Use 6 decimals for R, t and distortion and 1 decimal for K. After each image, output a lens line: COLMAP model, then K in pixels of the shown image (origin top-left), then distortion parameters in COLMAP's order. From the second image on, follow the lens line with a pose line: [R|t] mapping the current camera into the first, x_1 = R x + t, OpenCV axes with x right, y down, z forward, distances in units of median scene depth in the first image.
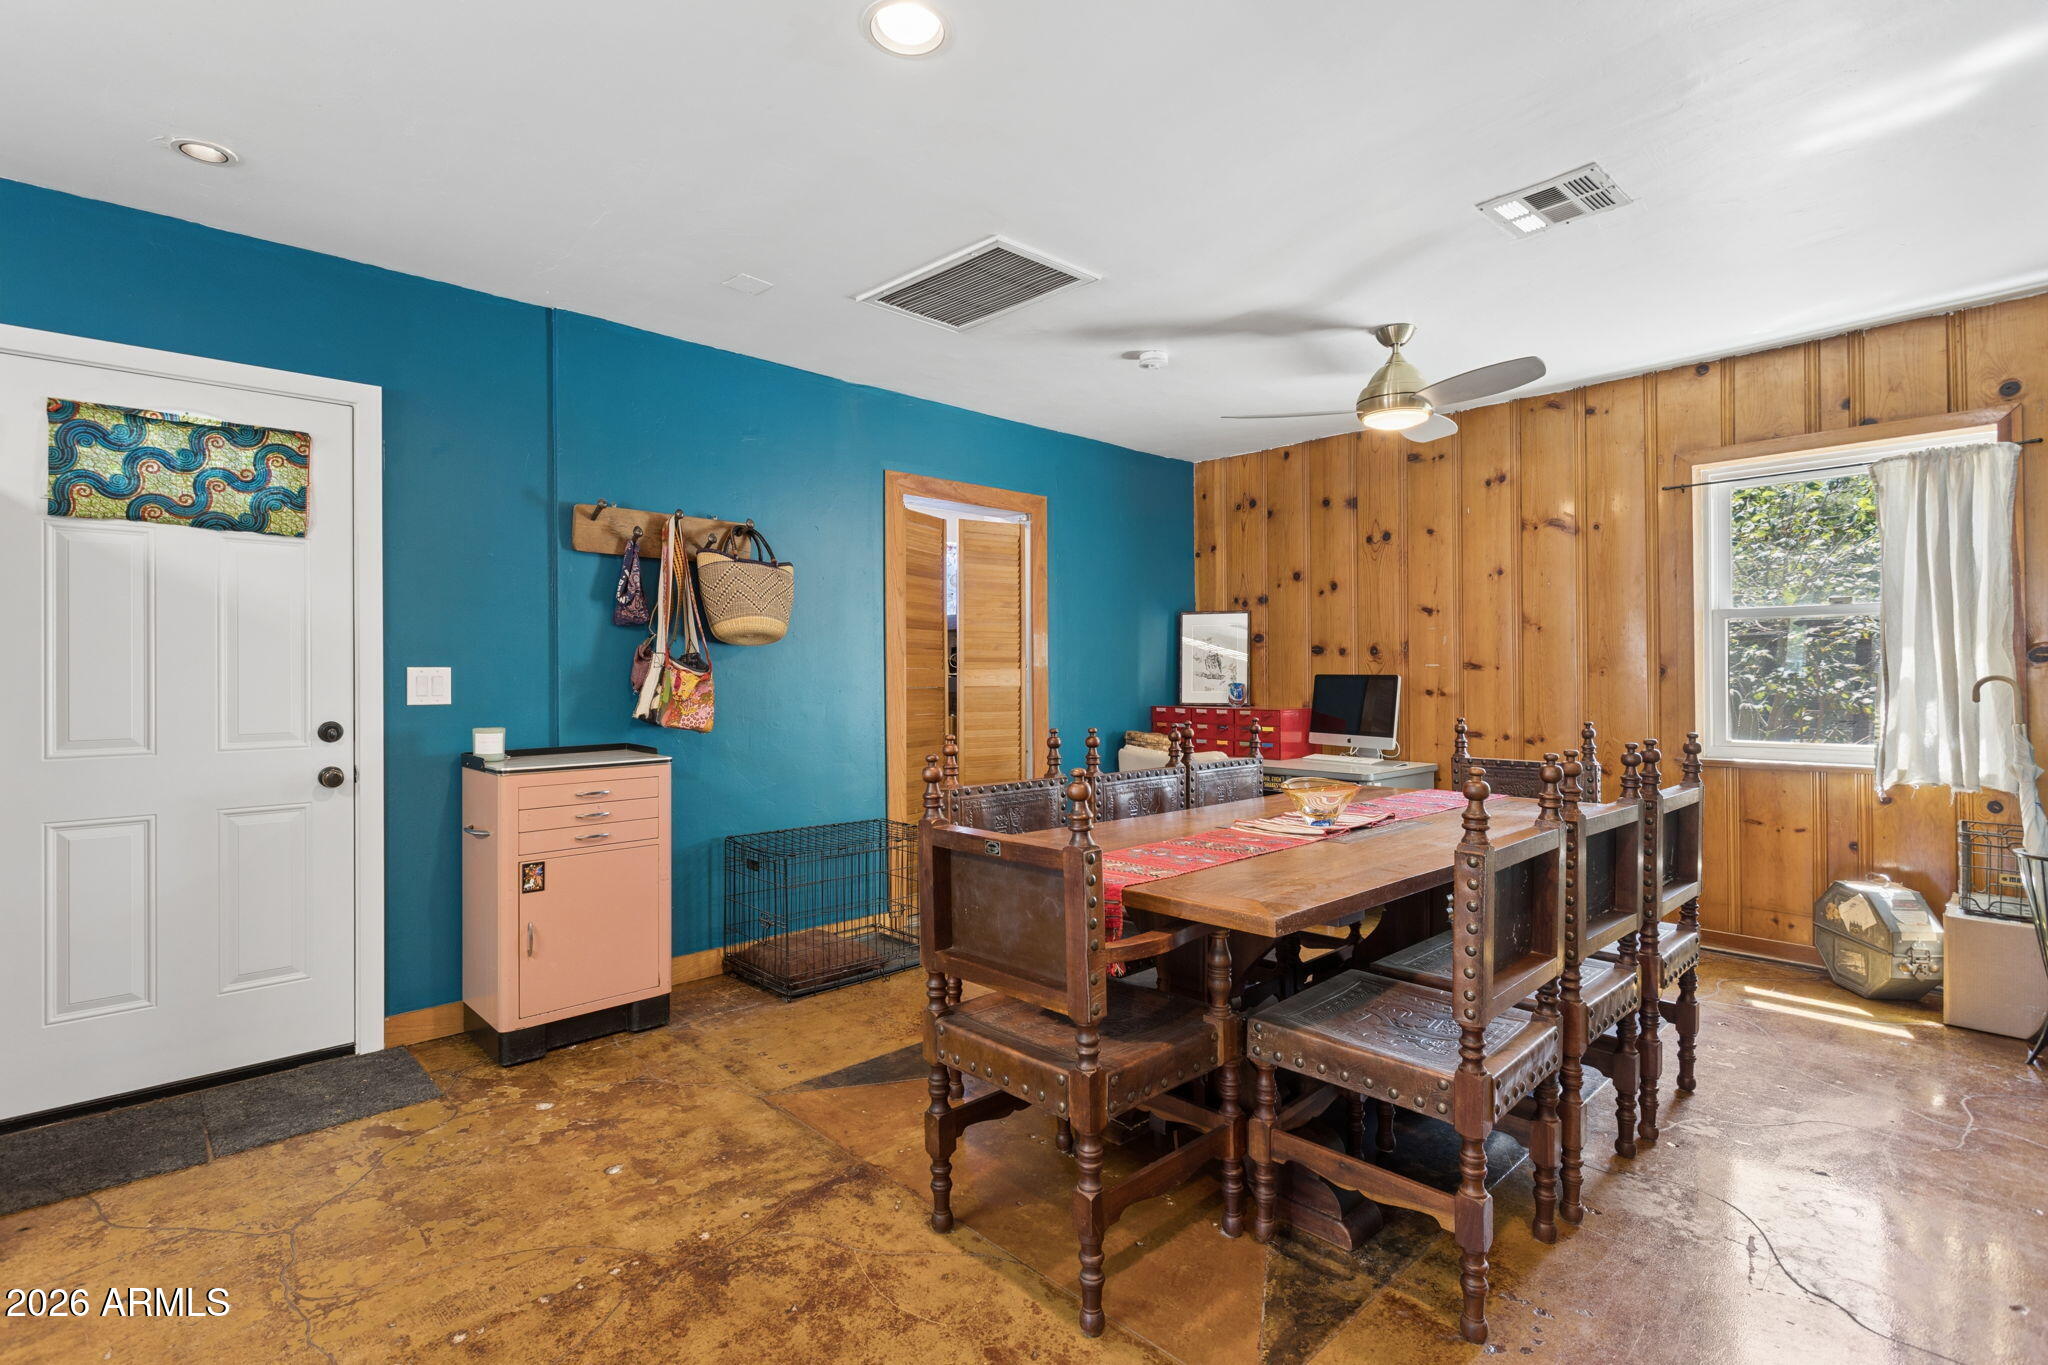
lens RADIAL K [[968.7, 0, 1020.6], [0, 968.7, 676.1], [0, 0, 1]] dist [-0.004272, 0.001720]
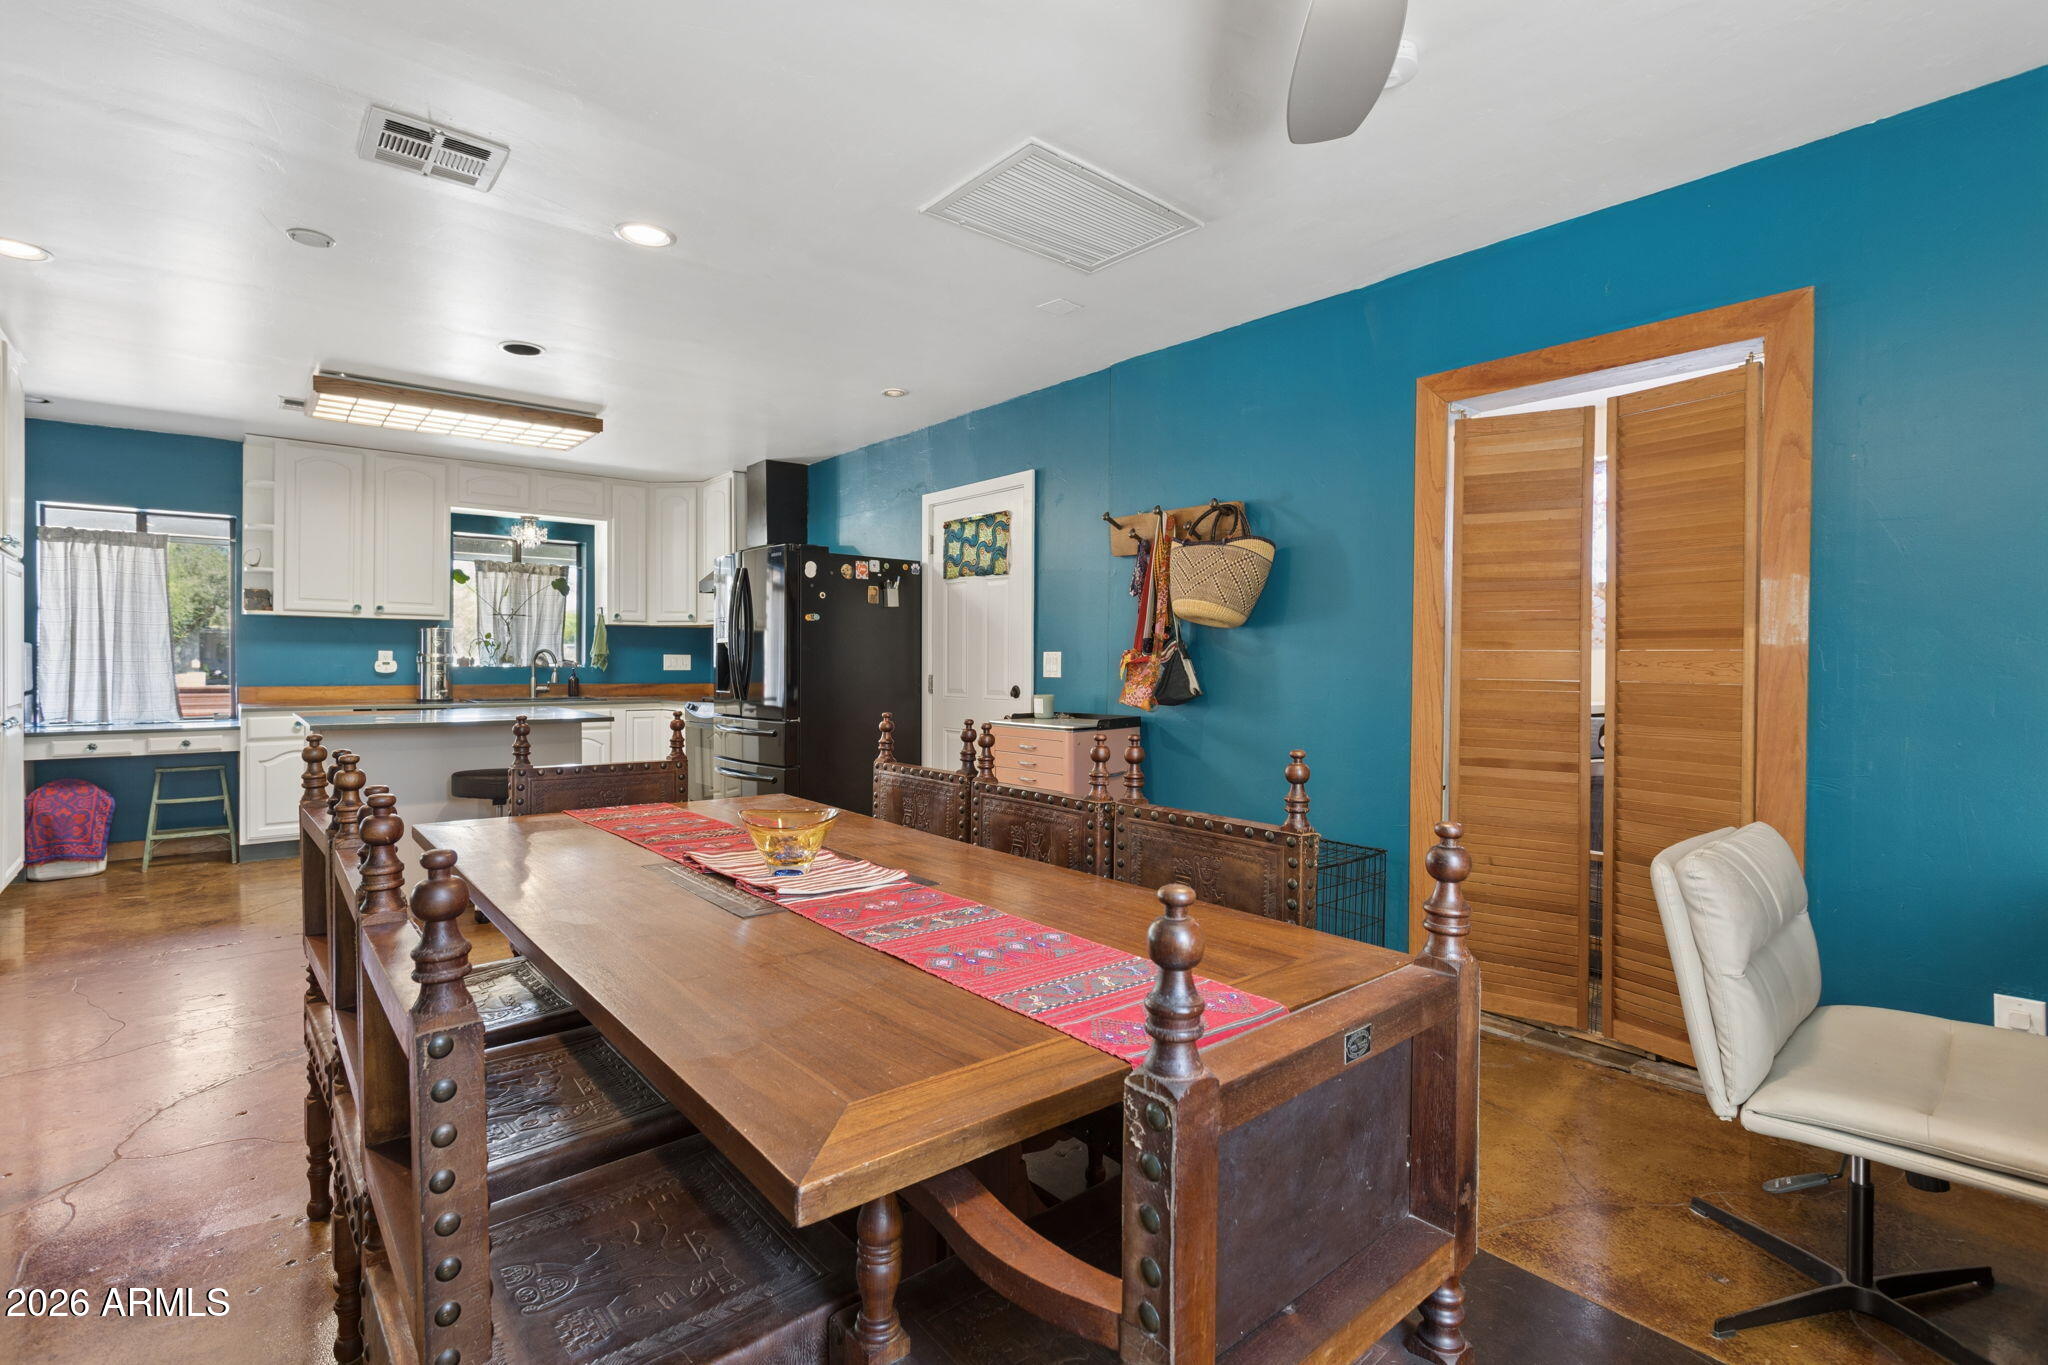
lens RADIAL K [[968.7, 0, 1021.4], [0, 968.7, 671.7], [0, 0, 1]] dist [-0.004272, 0.001720]
pose [[-0.041458, 0.017897, -0.998980, 0.950642], [0.001612, 0.999839, 0.017846, -0.005506], [0.999139, -0.000870, -0.041480, 1.126379]]
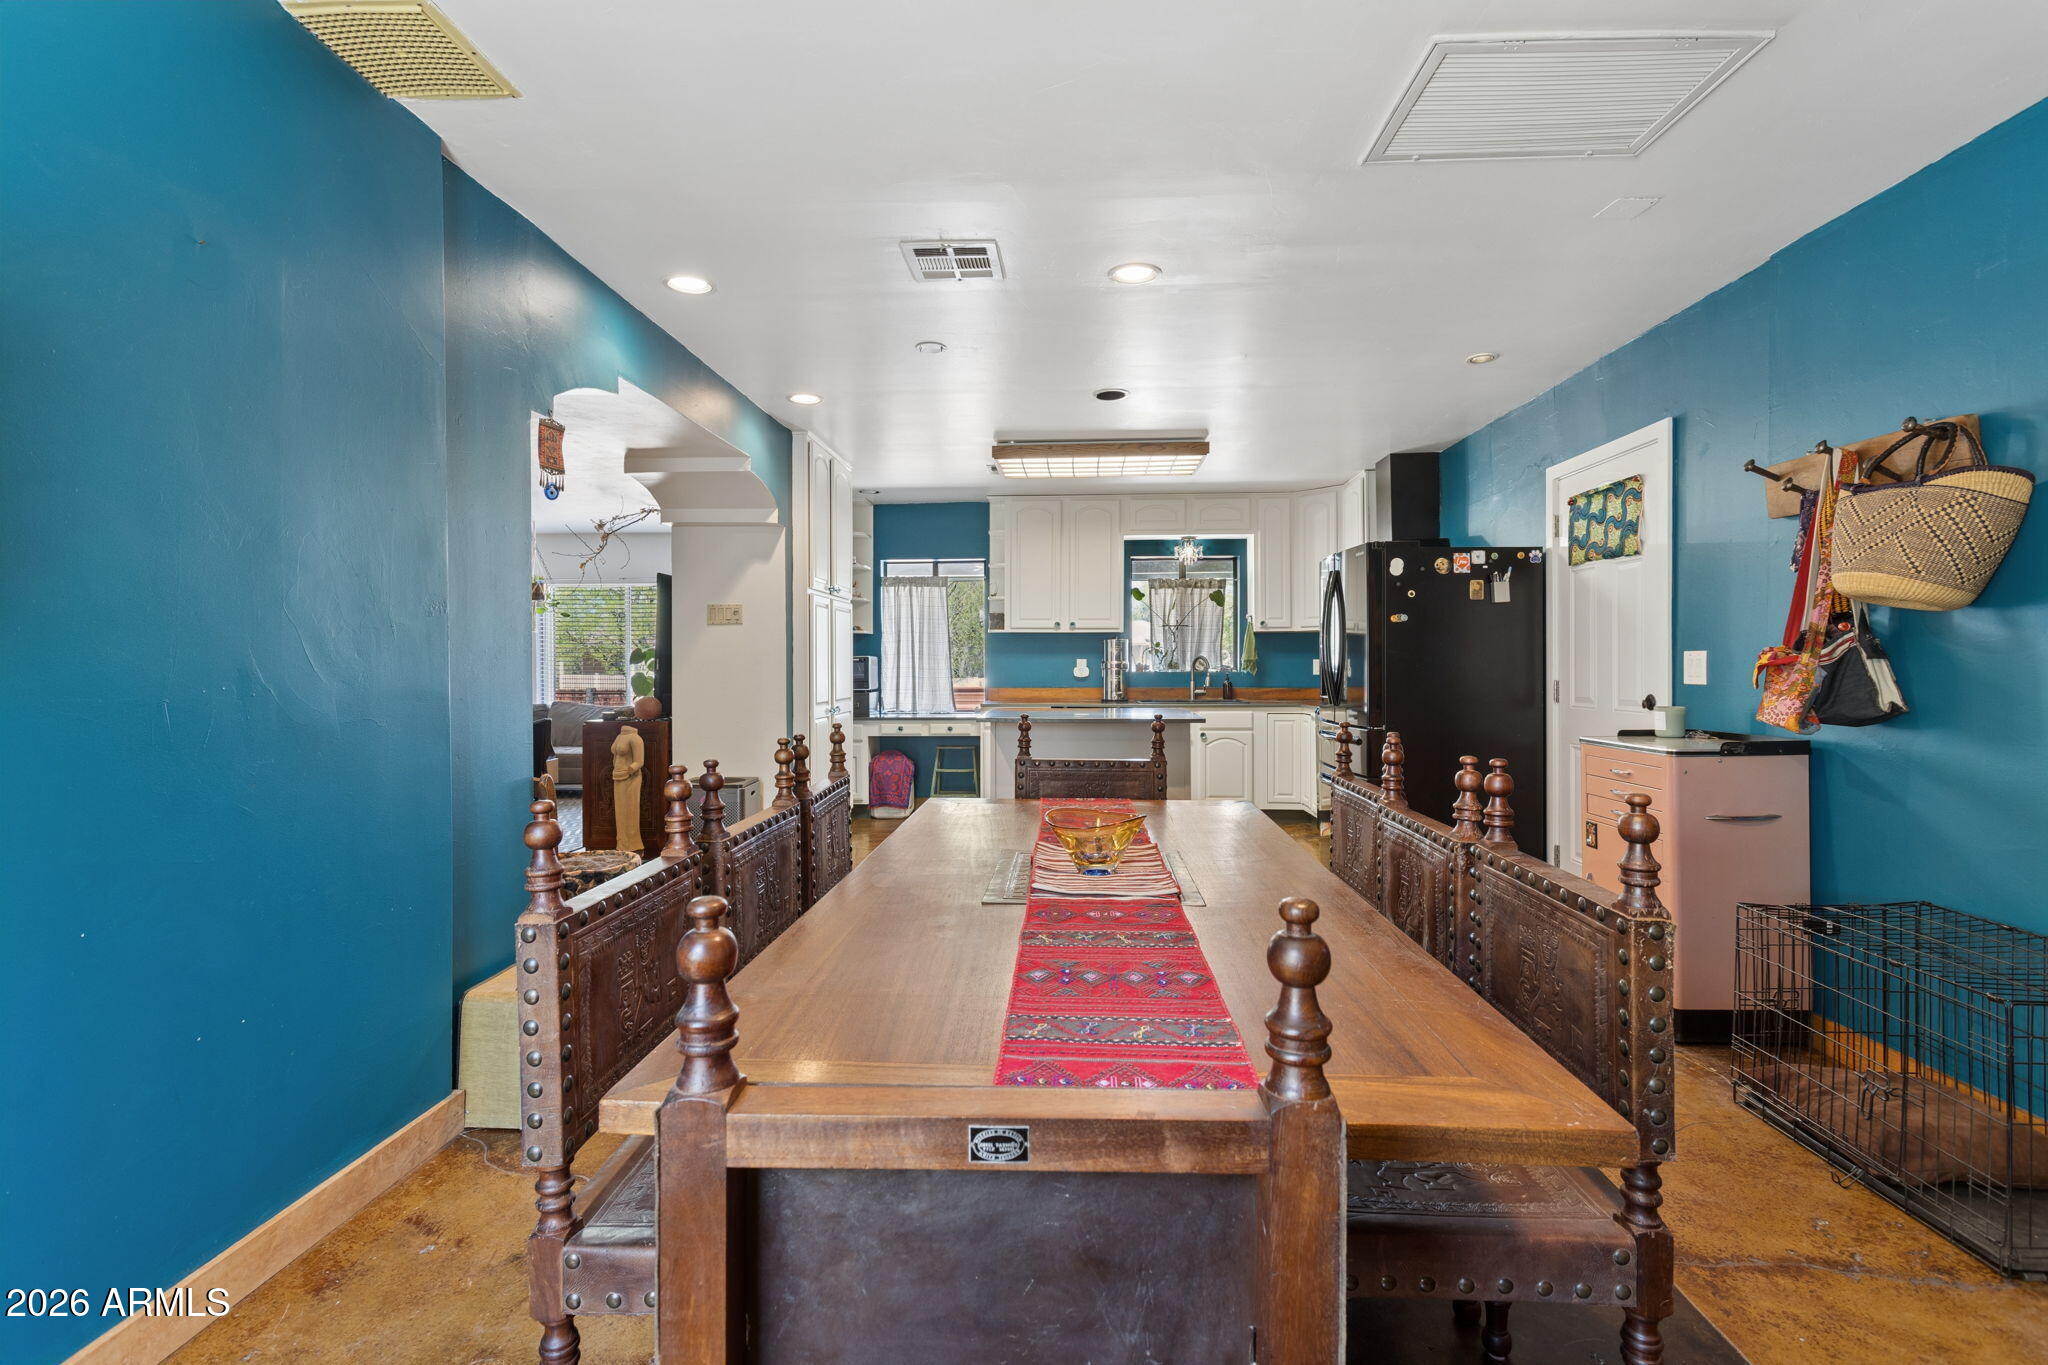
lens RADIAL K [[968.7, 0, 1016.9], [0, 968.7, 674.2], [0, 0, 1]] dist [-0.004272, 0.001720]
pose [[-0.713105, 0.016583, -0.700862, 0.816077], [0.012989, 0.999861, 0.010441, -0.004232], [0.700937, -0.001658, -0.713221, 1.386230]]
